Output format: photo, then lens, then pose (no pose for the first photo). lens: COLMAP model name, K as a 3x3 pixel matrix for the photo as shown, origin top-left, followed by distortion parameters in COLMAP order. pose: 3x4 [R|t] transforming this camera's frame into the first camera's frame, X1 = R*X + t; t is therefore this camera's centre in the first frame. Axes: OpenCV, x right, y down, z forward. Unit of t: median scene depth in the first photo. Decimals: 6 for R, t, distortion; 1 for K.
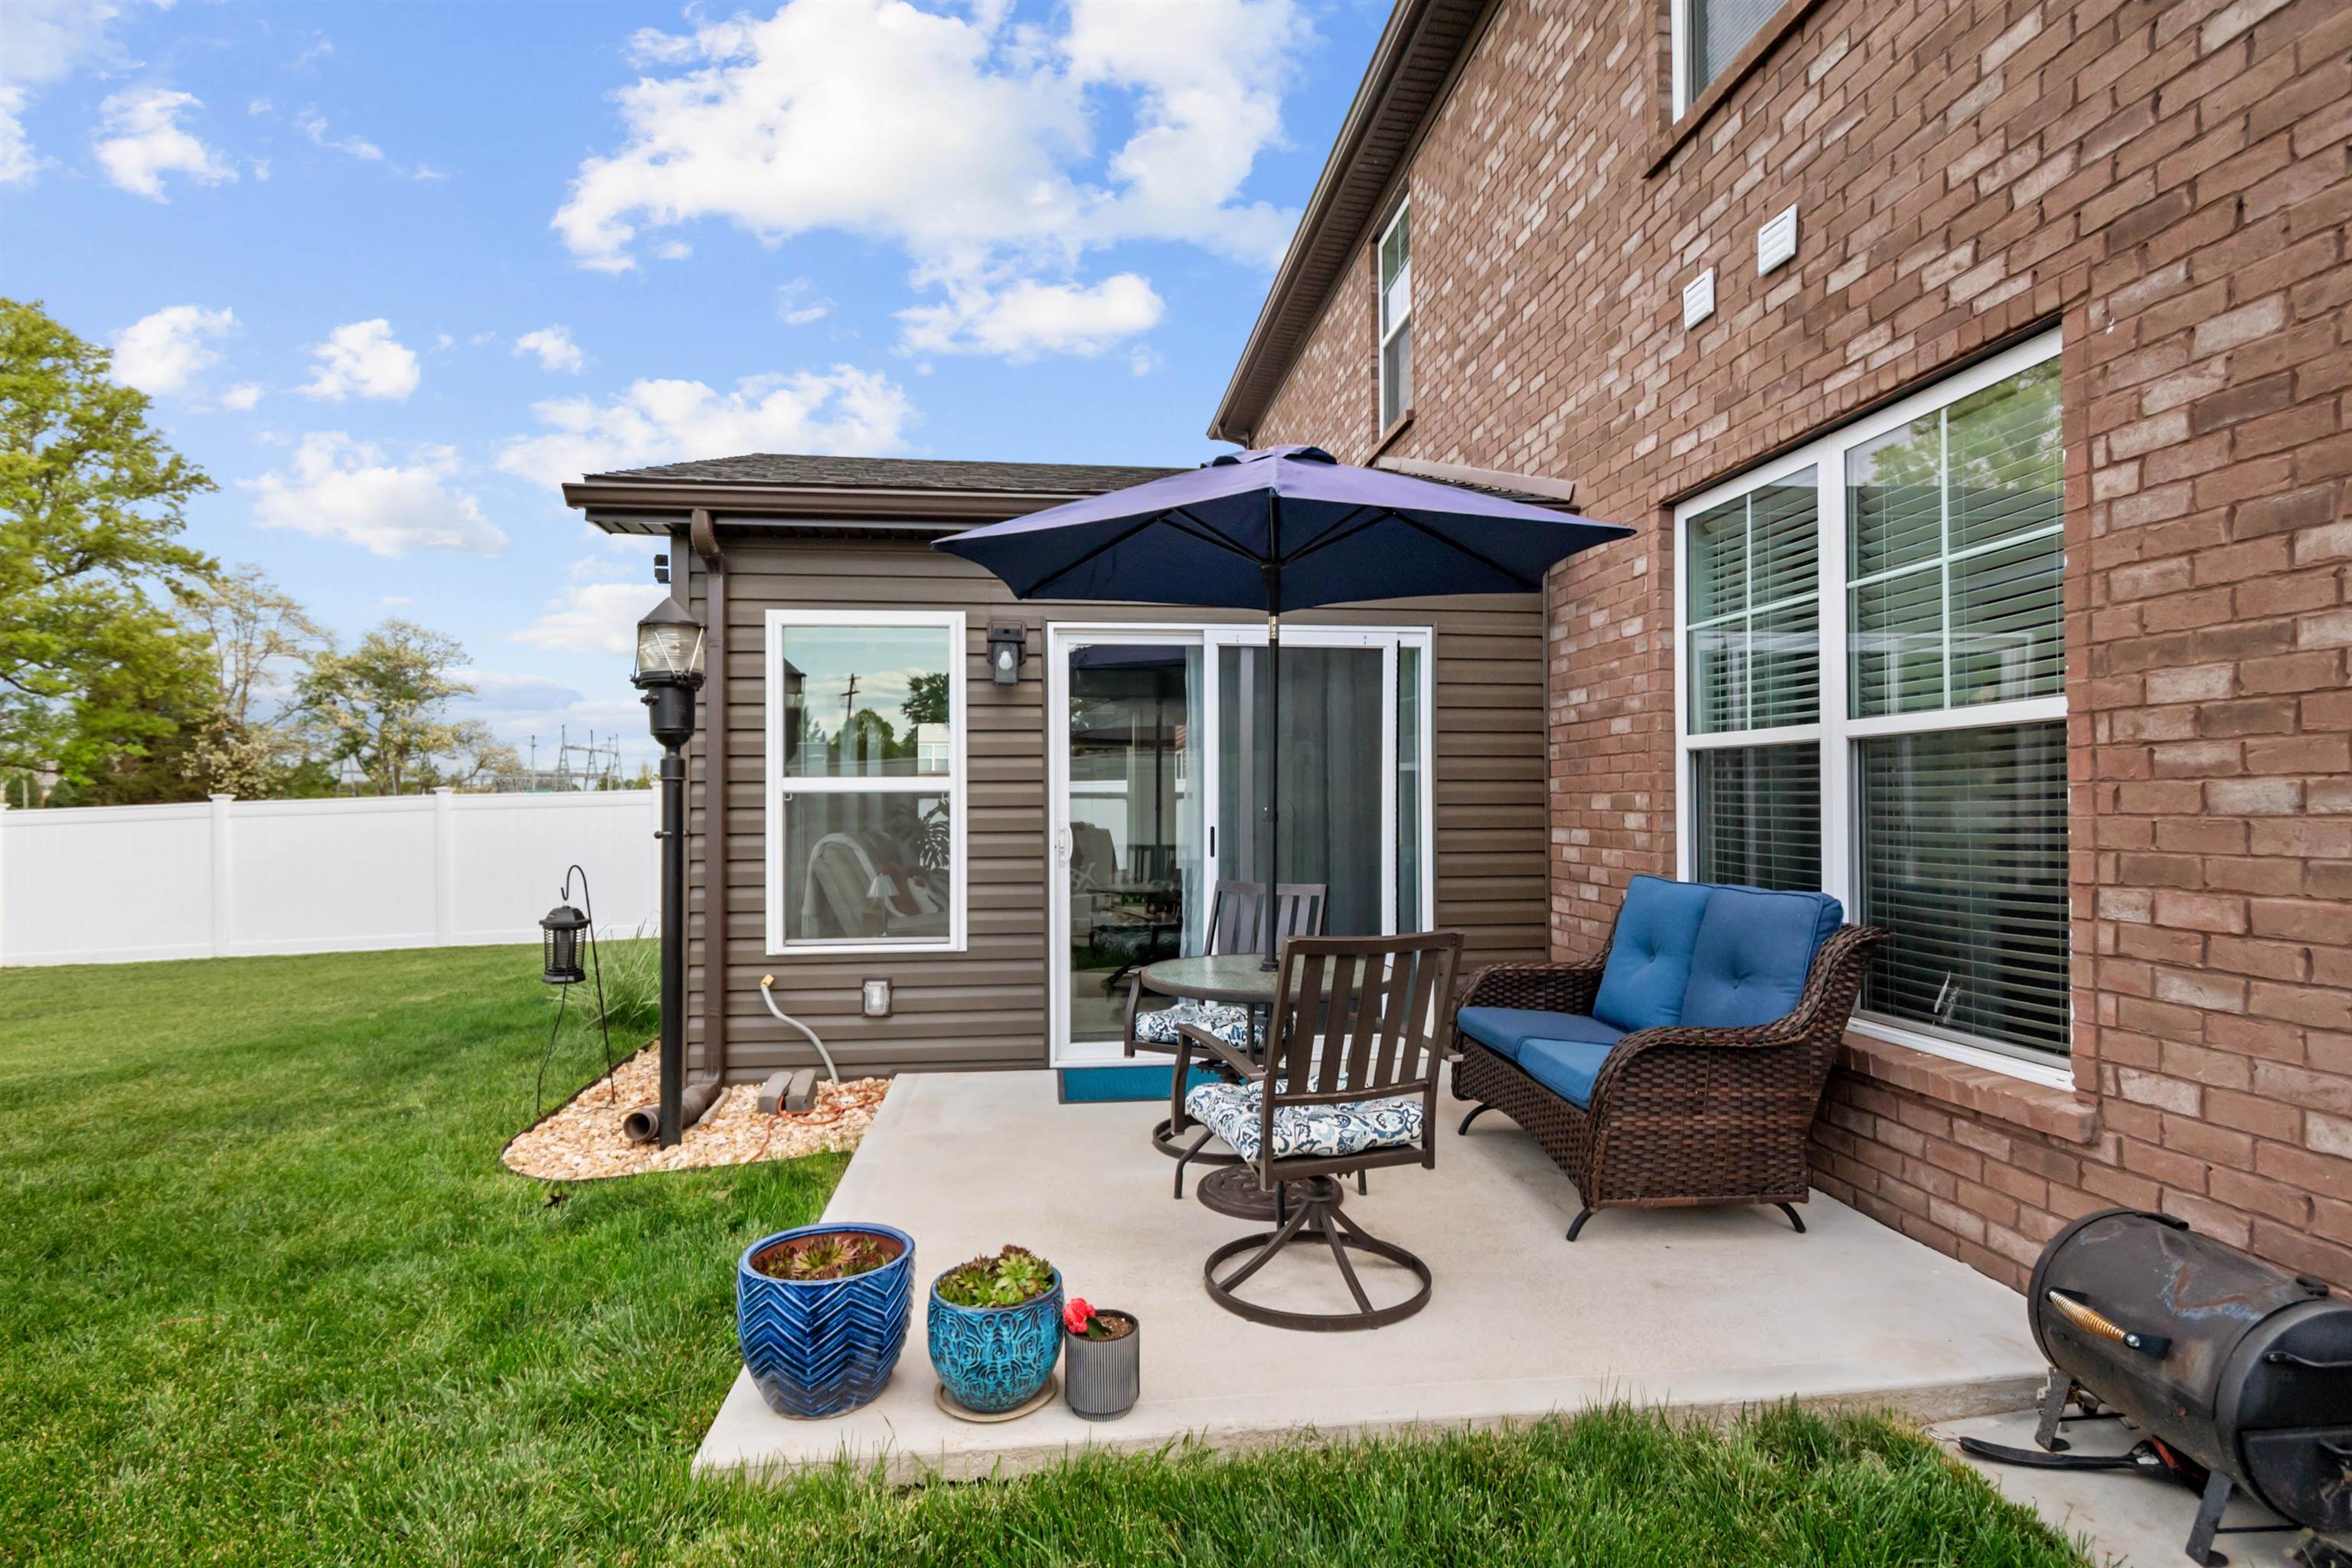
lens RADIAL K [[1176.7, 0, 1176.0], [0, 1176.7, 784.0], [0, 0, 1]] dist [0.002218, 0.000148]
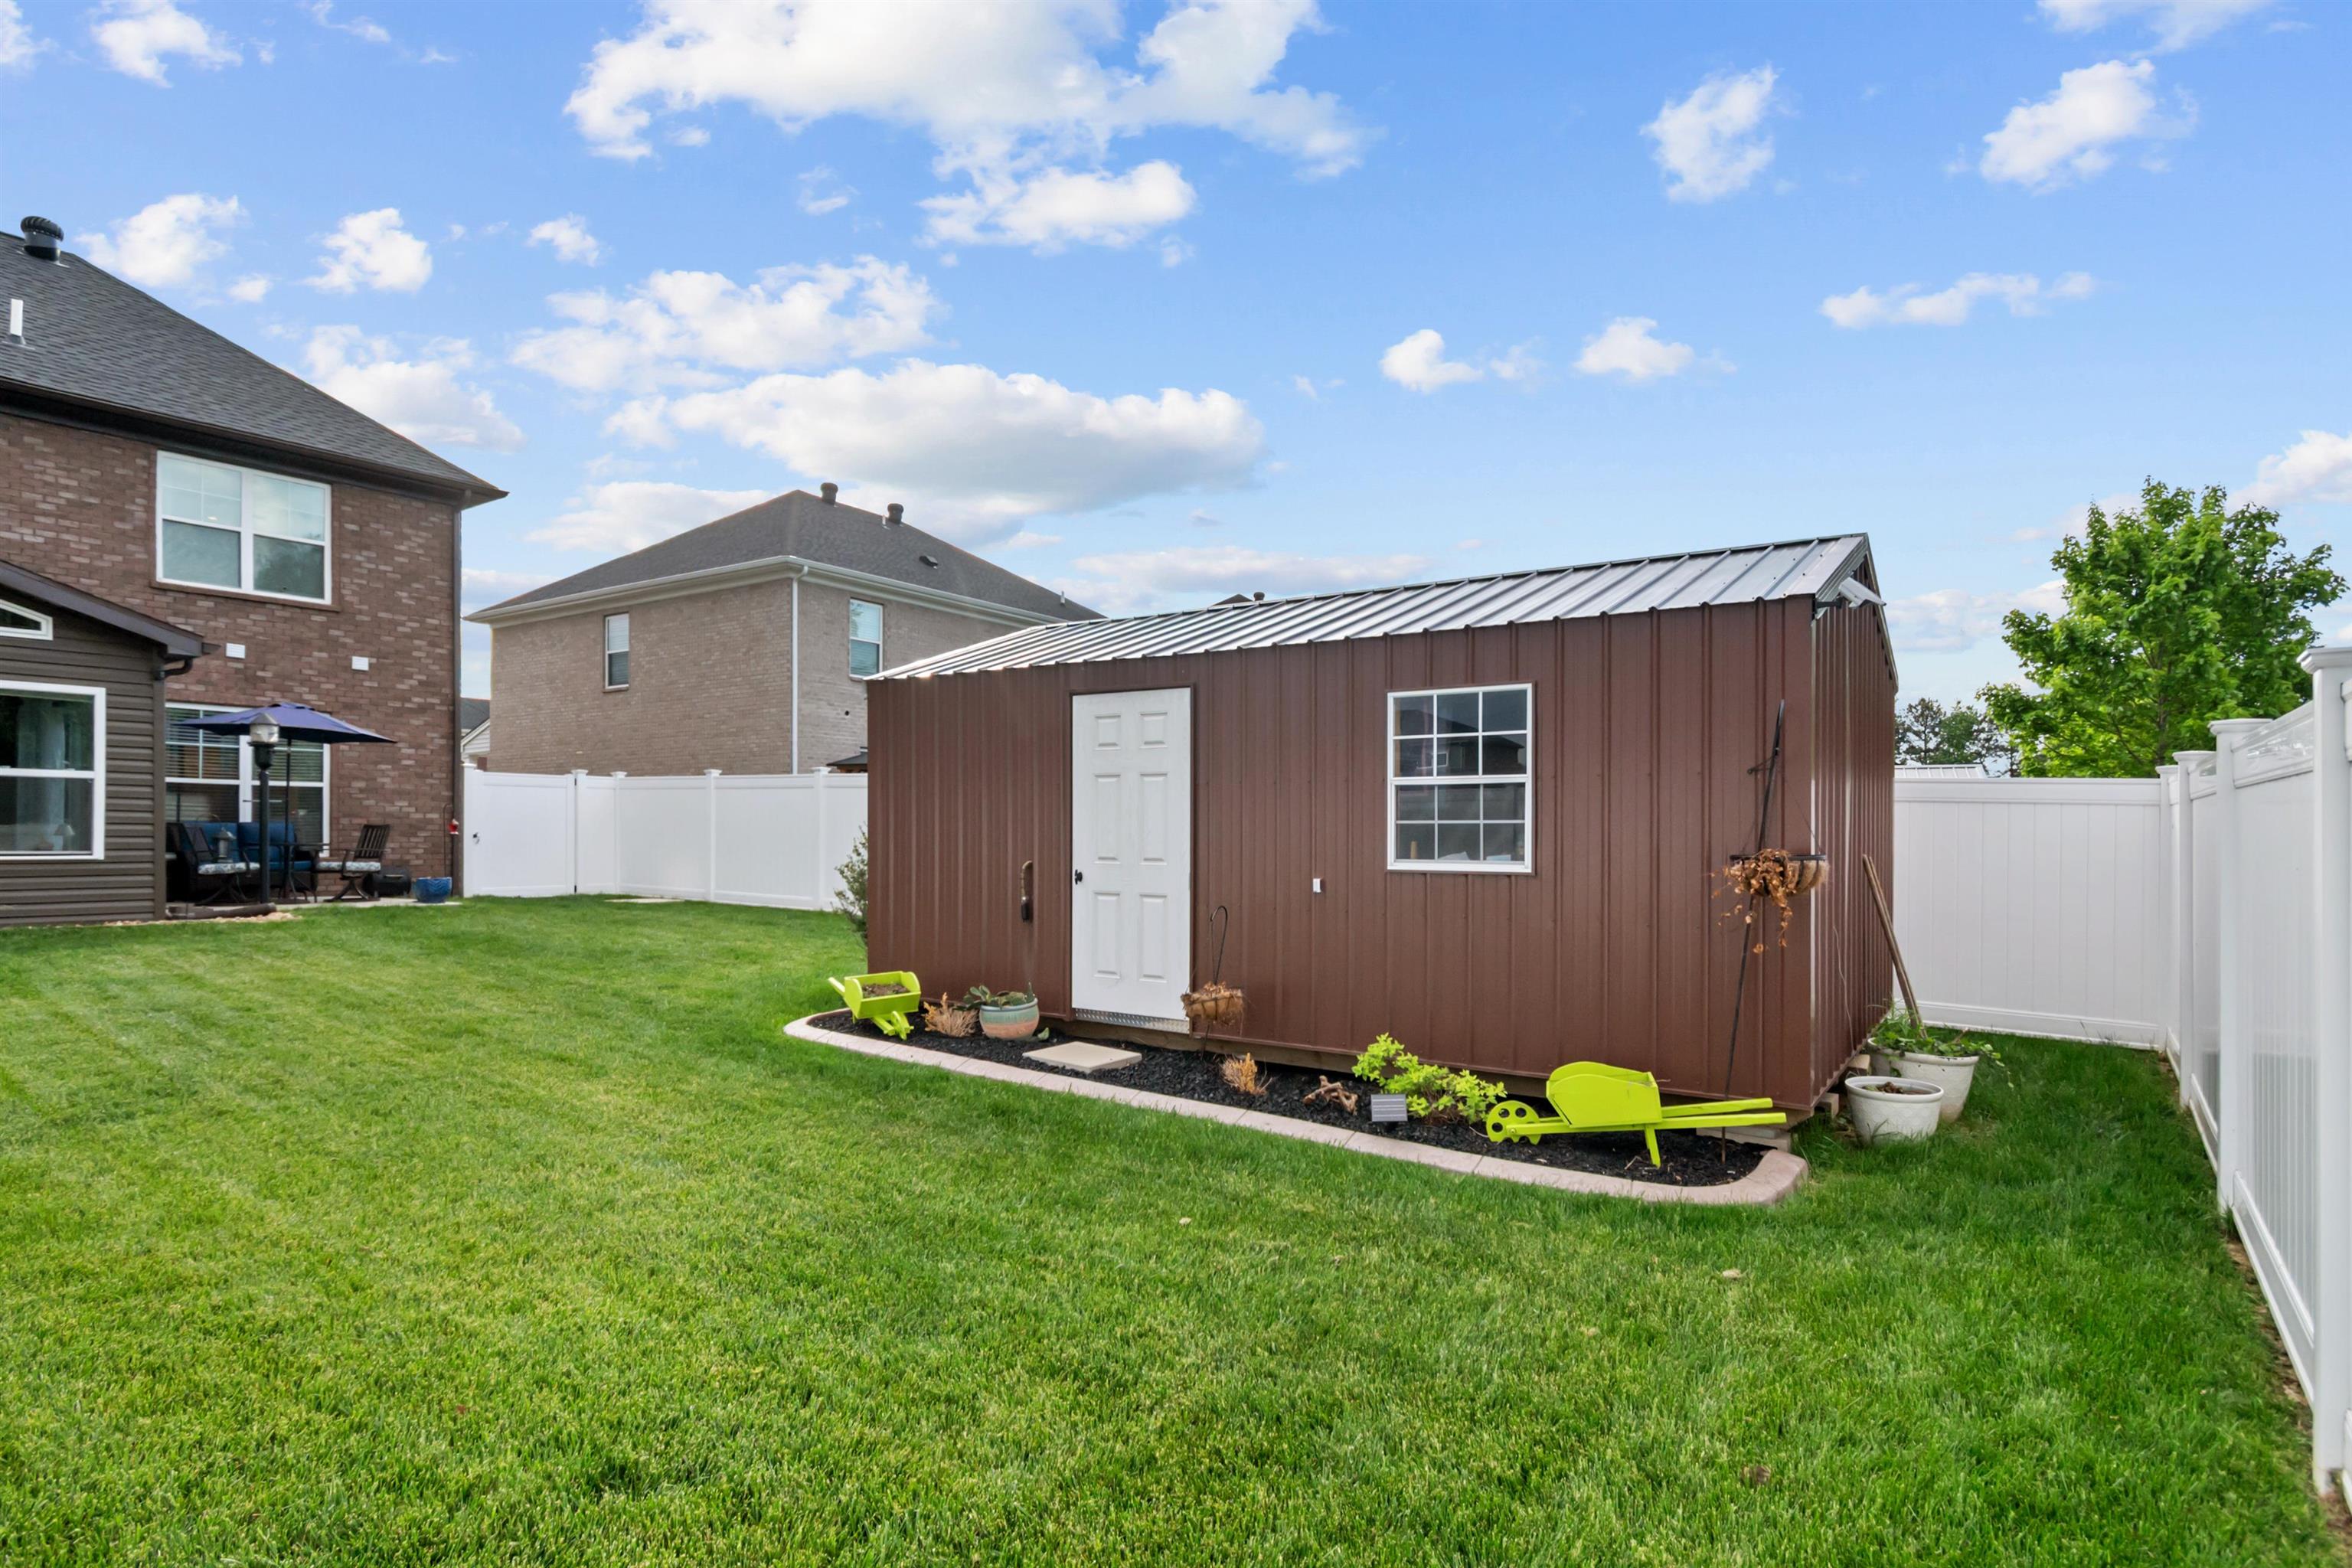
lens RADIAL K [[1230.1, 0, 1180.7], [0, 1230.1, 834.8], [0, 0, 1]] dist [0.000566, -0.001377]
pose [[-0.740274, 0.001848, 0.672302, -4.476349], [-0.012916, 0.999773, -0.016970, 0.157330], [-0.672181, -0.021246, -0.740082, 1.916691]]
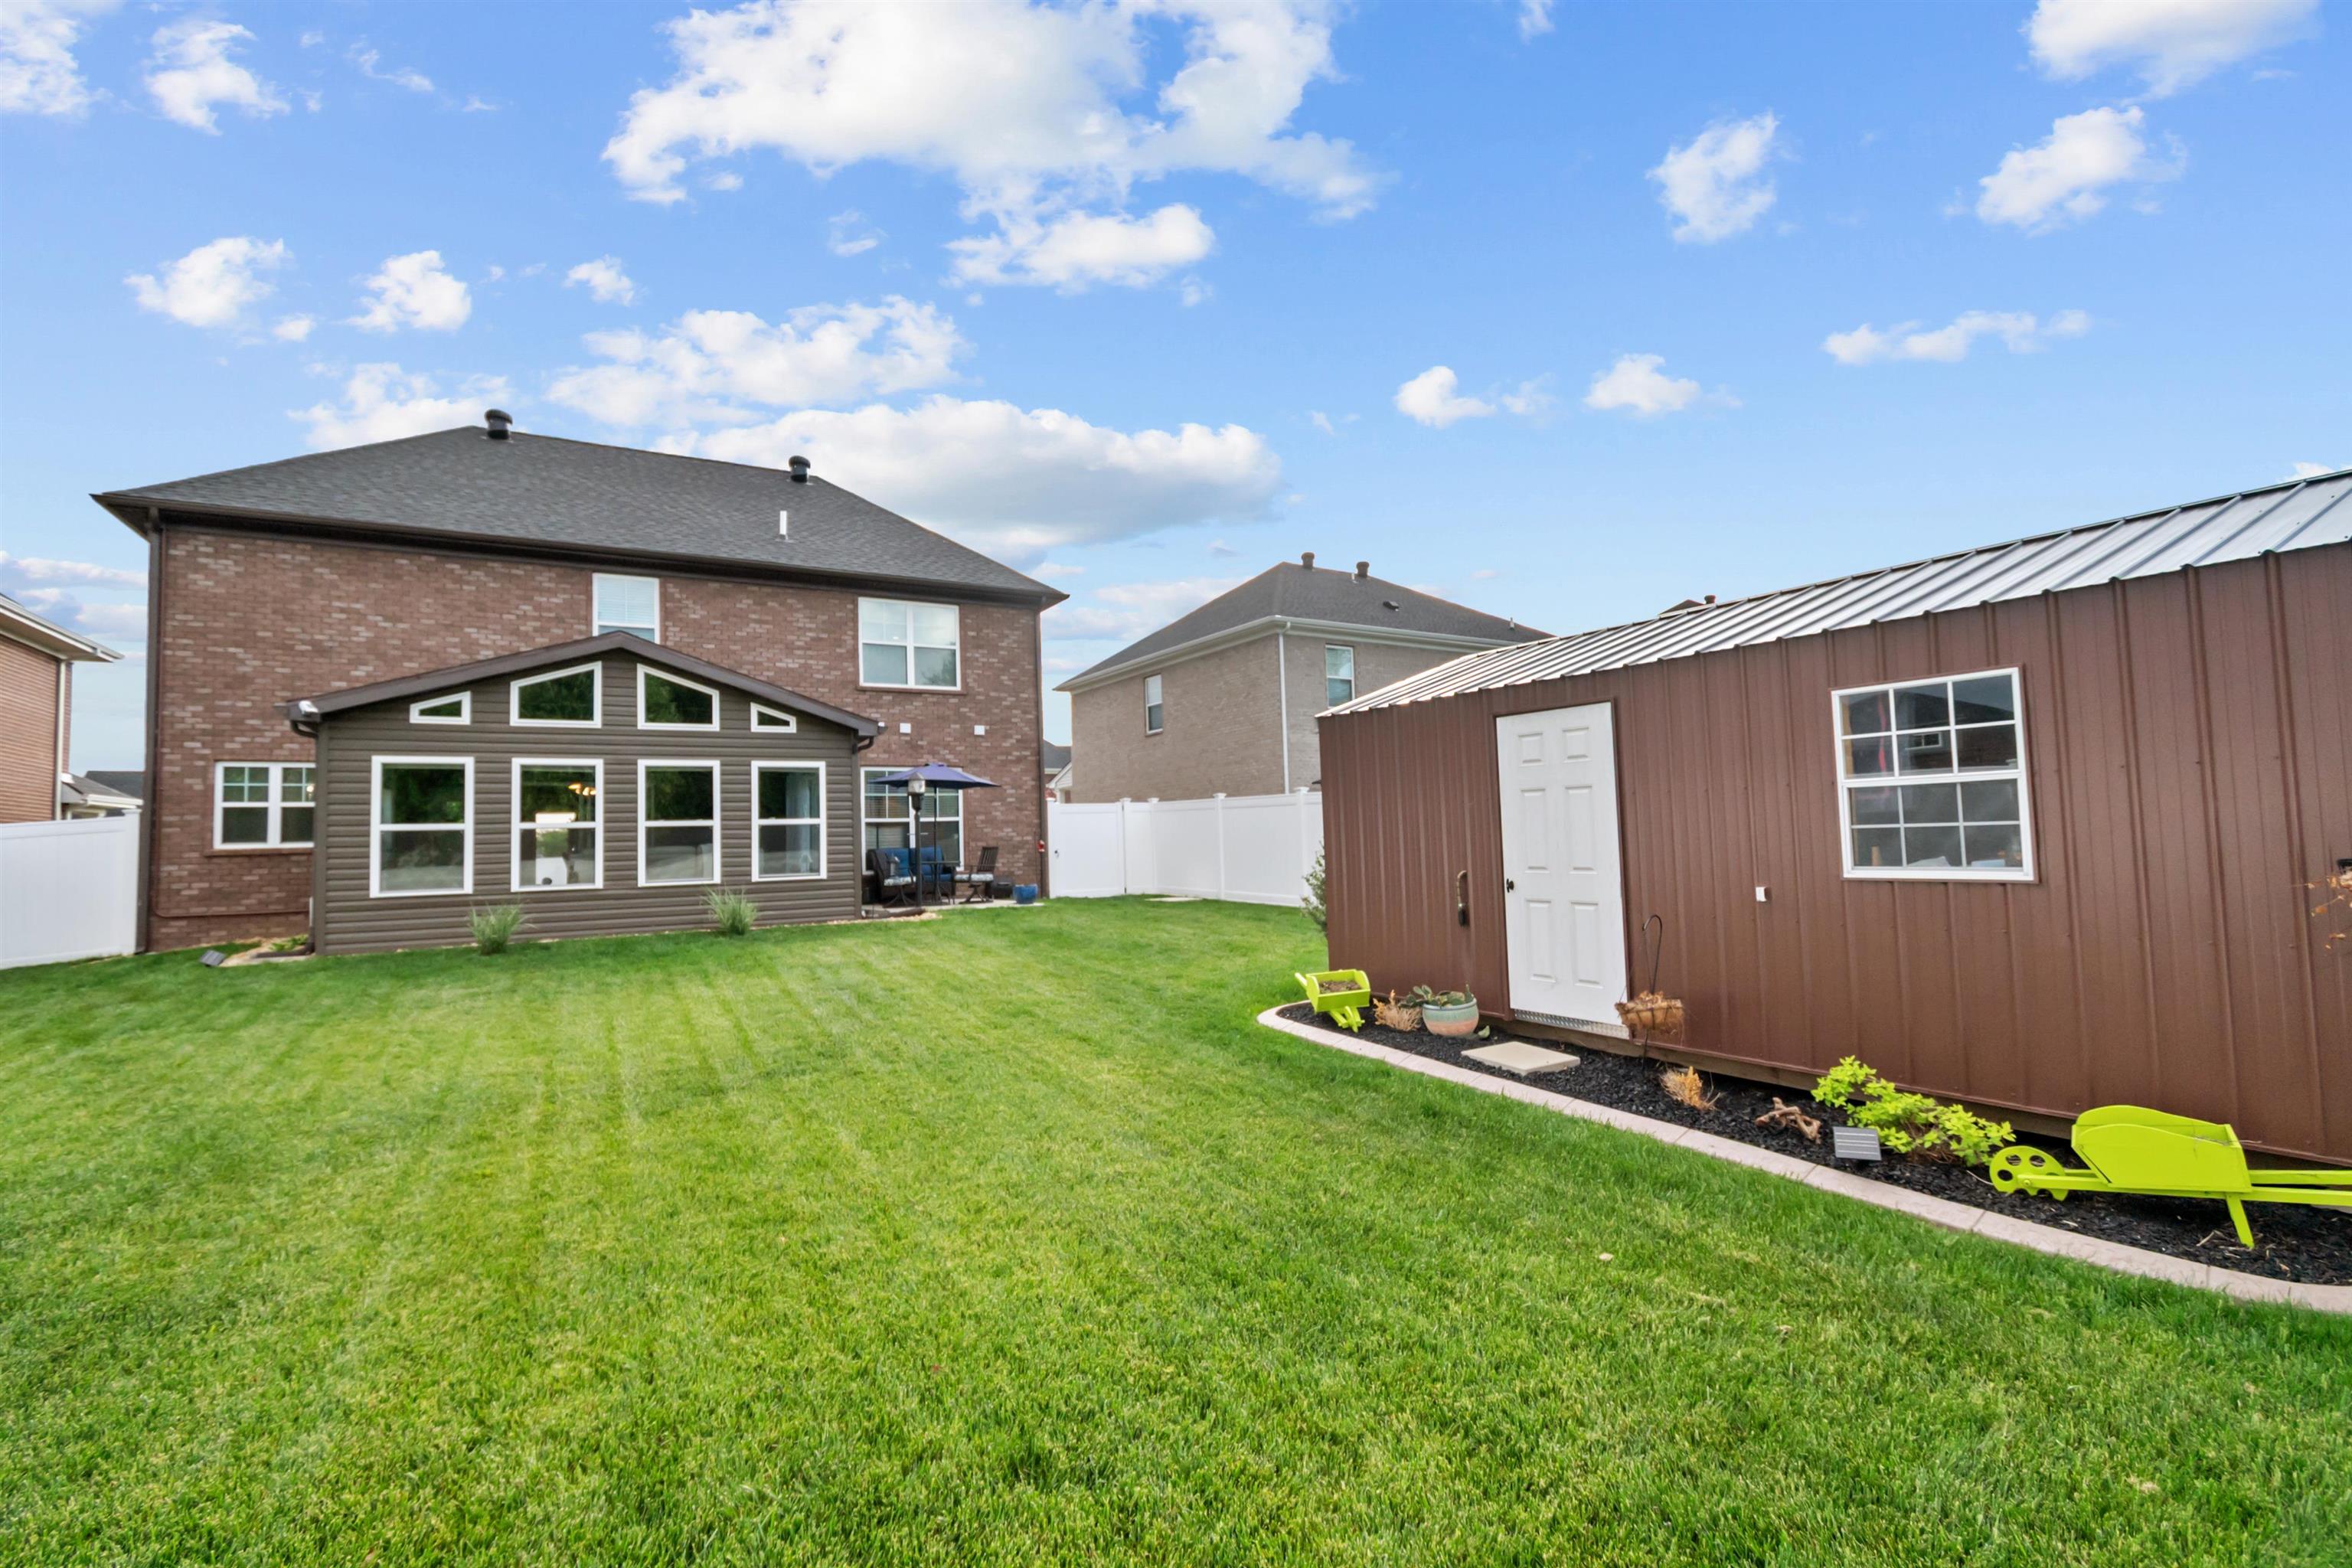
lens RADIAL K [[1037.5, 0, 1180.0], [0, 1037.5, 786.9], [0, 0, 1]] dist [0.011062, -0.006965]
pose [[-0.399837, 0.062957, 0.914422, -4.444135], [0.015199, 0.997957, -0.062062, 0.124484], [-0.916460, -0.010917, -0.399977, 1.794894]]
